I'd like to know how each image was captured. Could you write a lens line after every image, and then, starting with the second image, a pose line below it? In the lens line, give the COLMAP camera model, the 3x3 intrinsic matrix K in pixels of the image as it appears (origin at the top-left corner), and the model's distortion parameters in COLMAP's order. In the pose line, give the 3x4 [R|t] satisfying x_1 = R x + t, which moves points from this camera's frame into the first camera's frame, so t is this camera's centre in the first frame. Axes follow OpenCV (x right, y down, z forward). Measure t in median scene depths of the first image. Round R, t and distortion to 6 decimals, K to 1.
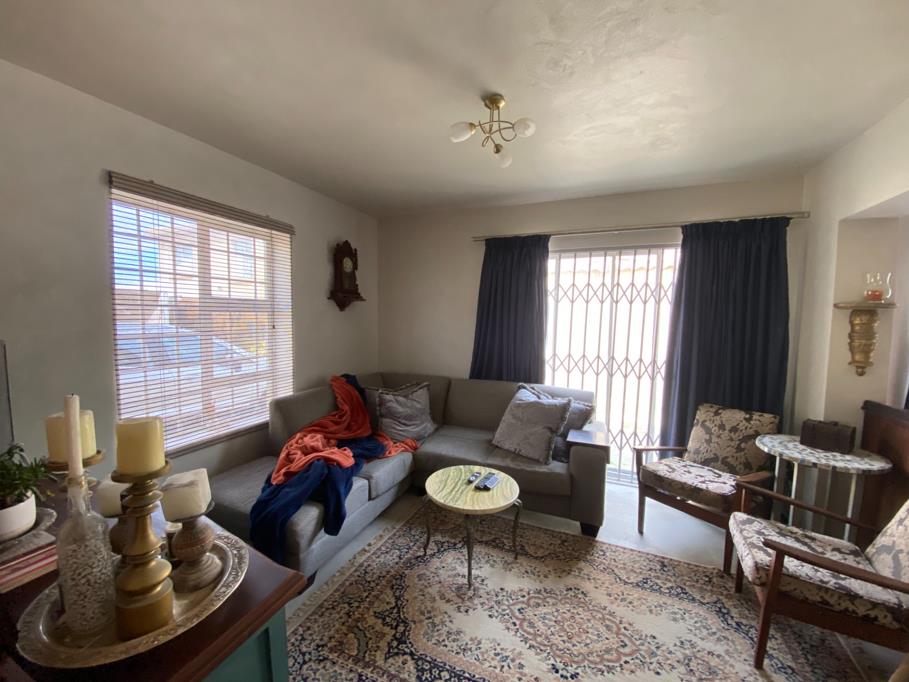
lens RADIAL K [[360.9, 0, 457.5], [0, 360.9, 339.6], [0, 0, 1]] dist [0.040736, -0.028569]
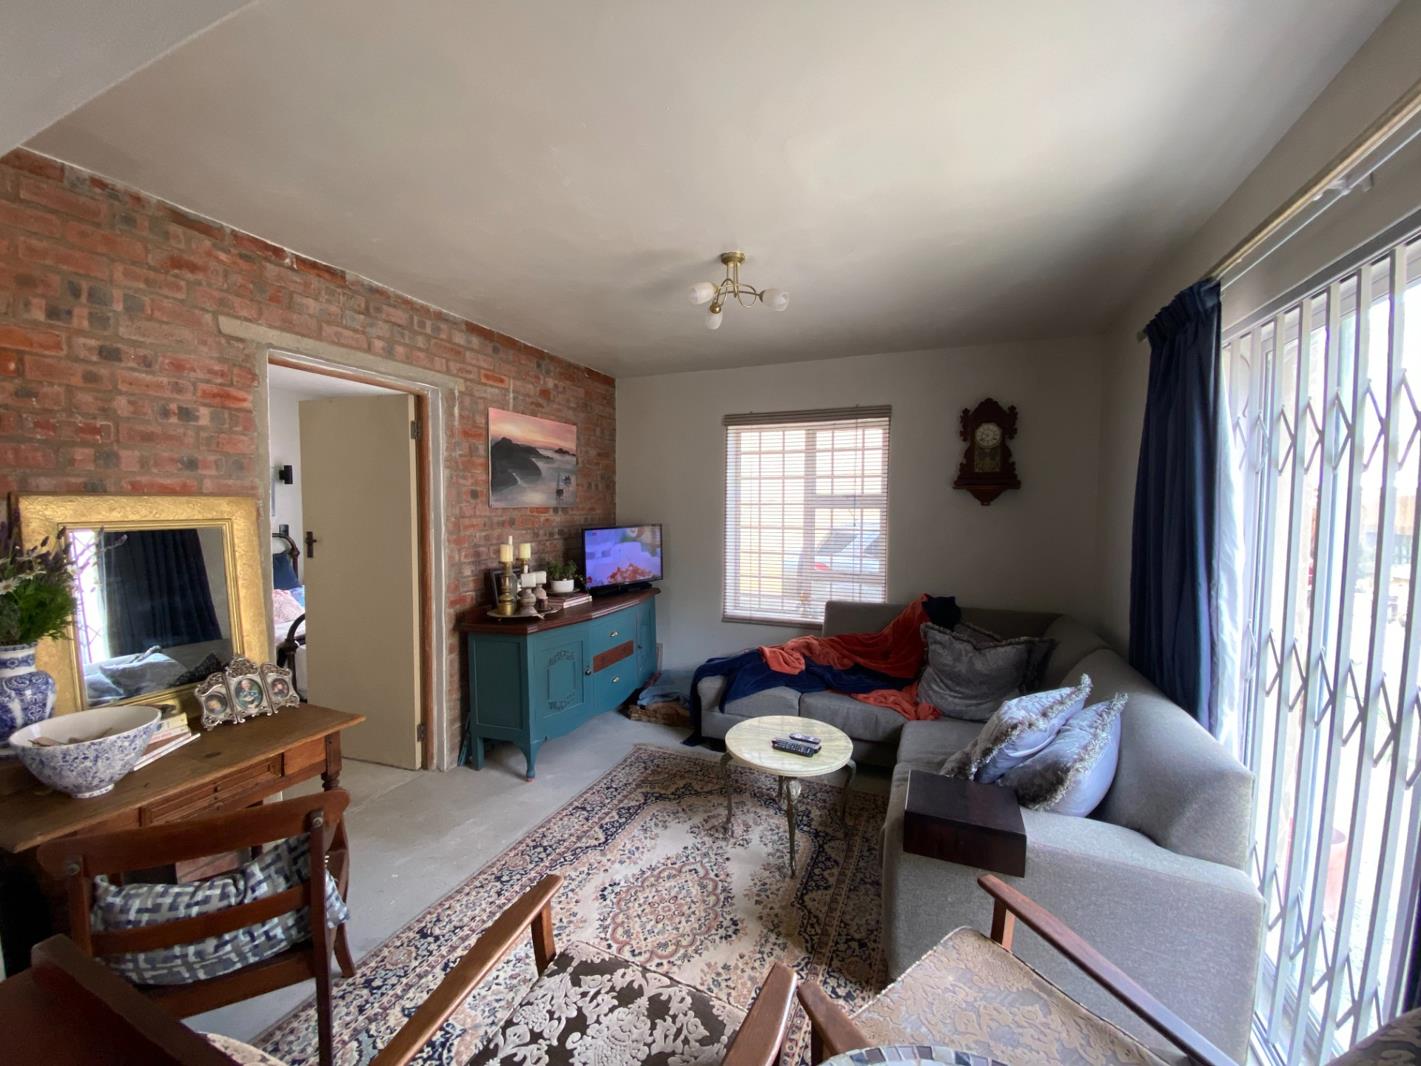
lens RADIAL K [[564.3, 0, 715.2], [0, 564.3, 530.8], [0, 0, 1]] dist [0.040736, -0.028569]
pose [[0.028969, 0.030994, -0.999100, 1.117011], [-0.070777, 0.997074, 0.028878, -0.043529], [0.997071, 0.069876, 0.031078, 0.750551]]
